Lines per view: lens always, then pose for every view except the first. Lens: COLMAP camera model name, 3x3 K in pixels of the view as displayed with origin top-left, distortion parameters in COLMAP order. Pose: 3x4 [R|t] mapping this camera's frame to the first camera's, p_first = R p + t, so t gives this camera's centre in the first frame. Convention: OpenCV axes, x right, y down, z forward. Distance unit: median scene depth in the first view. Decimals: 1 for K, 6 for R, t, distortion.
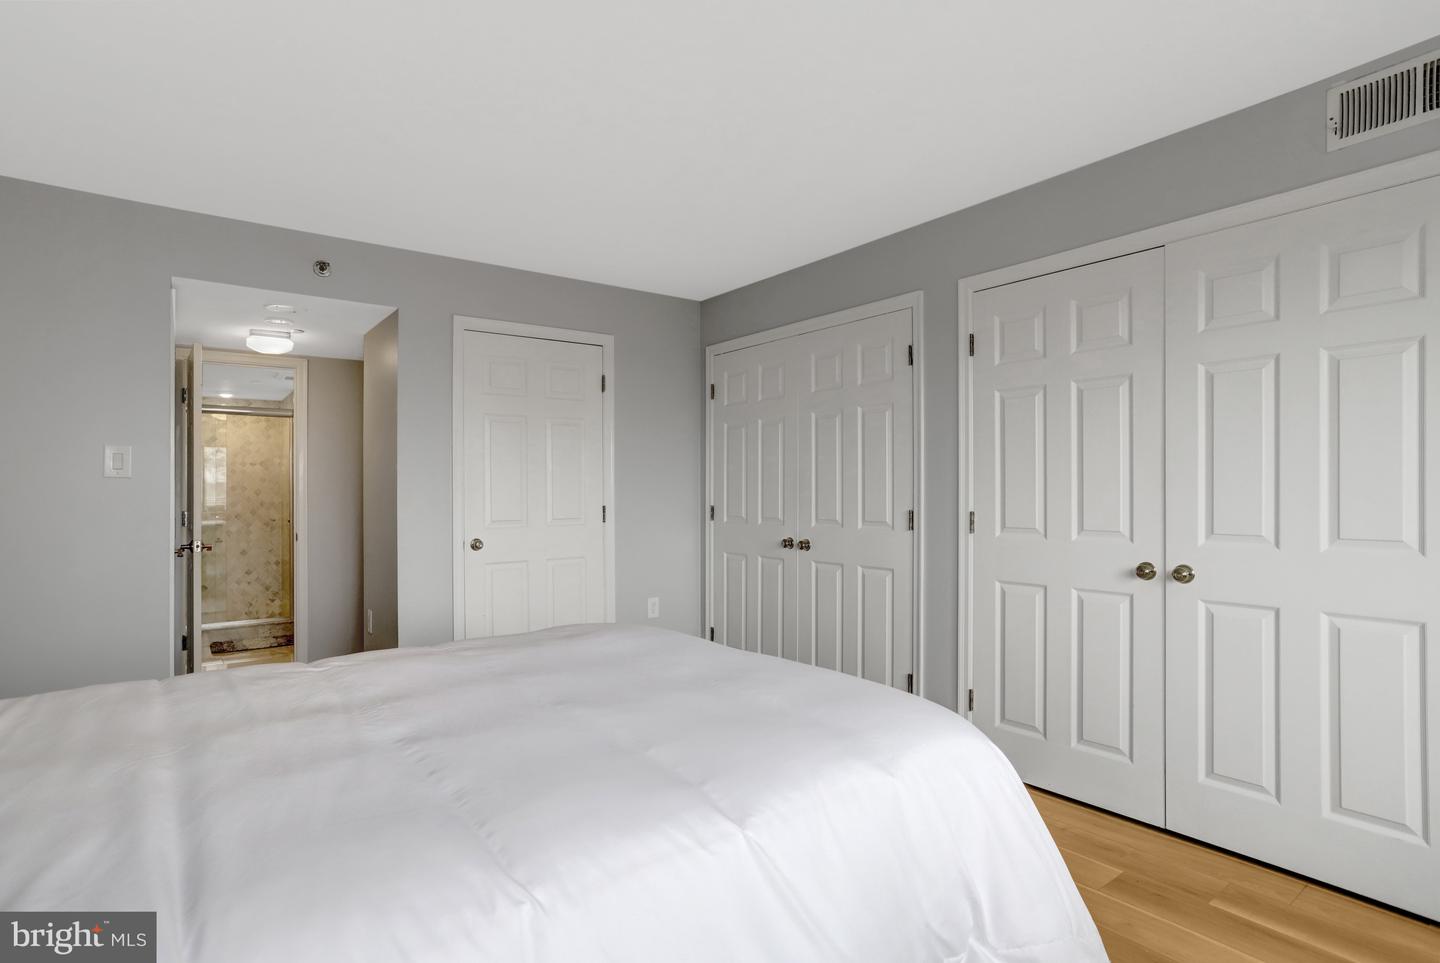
lens RADIAL K [[721.4, 0, 722.5], [0, 721.4, 487.5], [0, 0, 1]] dist [-0.025764, 0.000311]
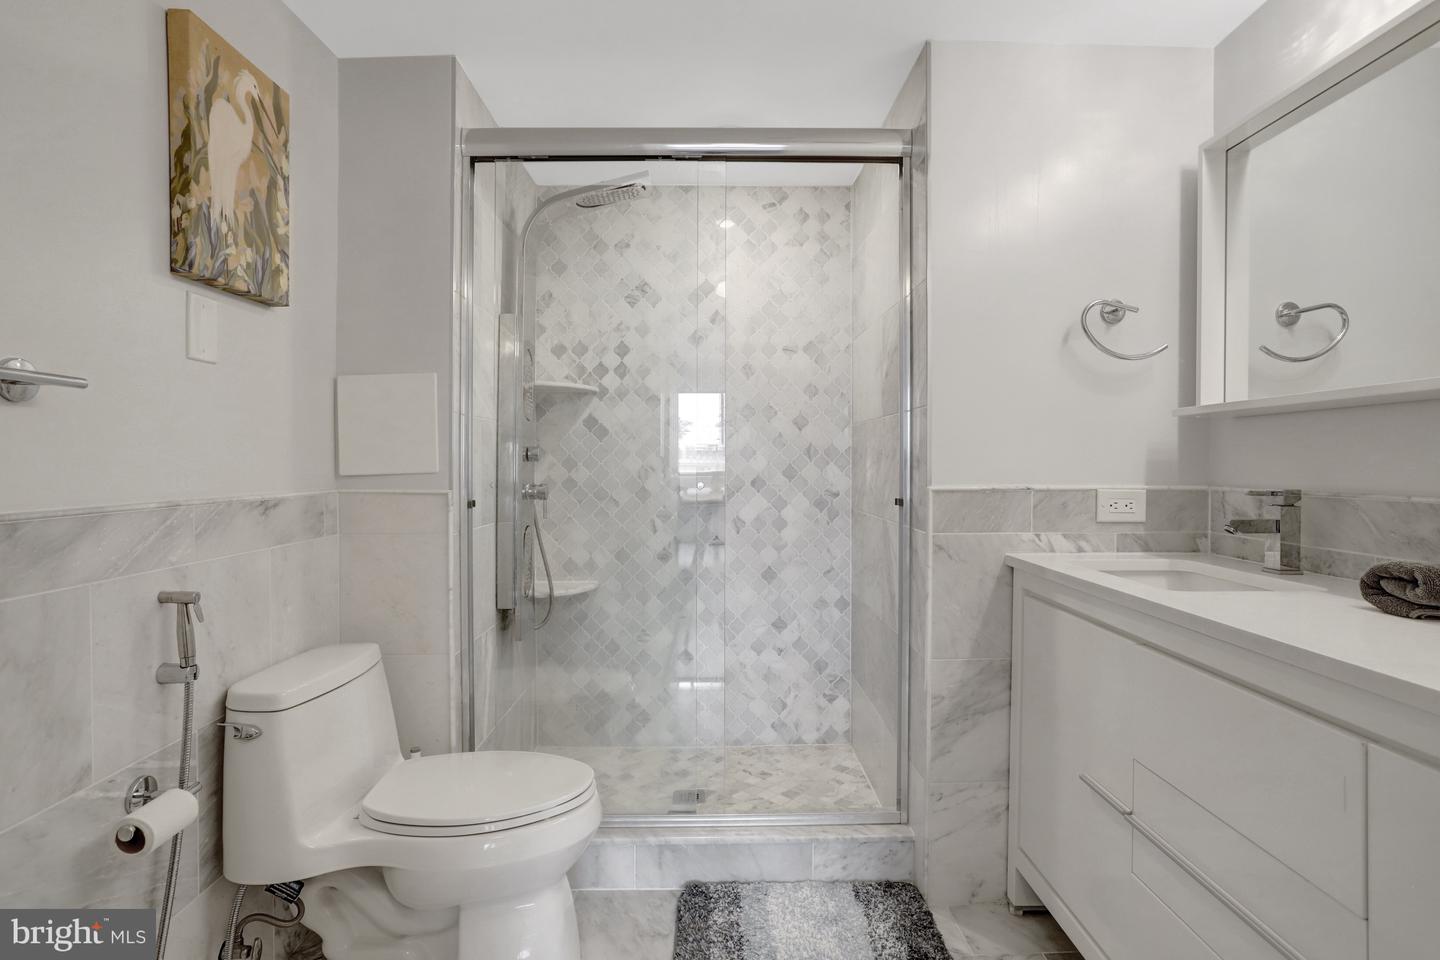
lens RADIAL K [[739.7, 0, 731.0], [0, 739.7, 463.3], [0, 0, 1]] dist [-0.032466, 0.000913]
pose [[0.804384, 0.005147, -0.594087, -0.440789], [-0.000355, 0.999966, 0.008184, 0.025865], [0.594109, -0.006372, 0.804359, 0.650820]]
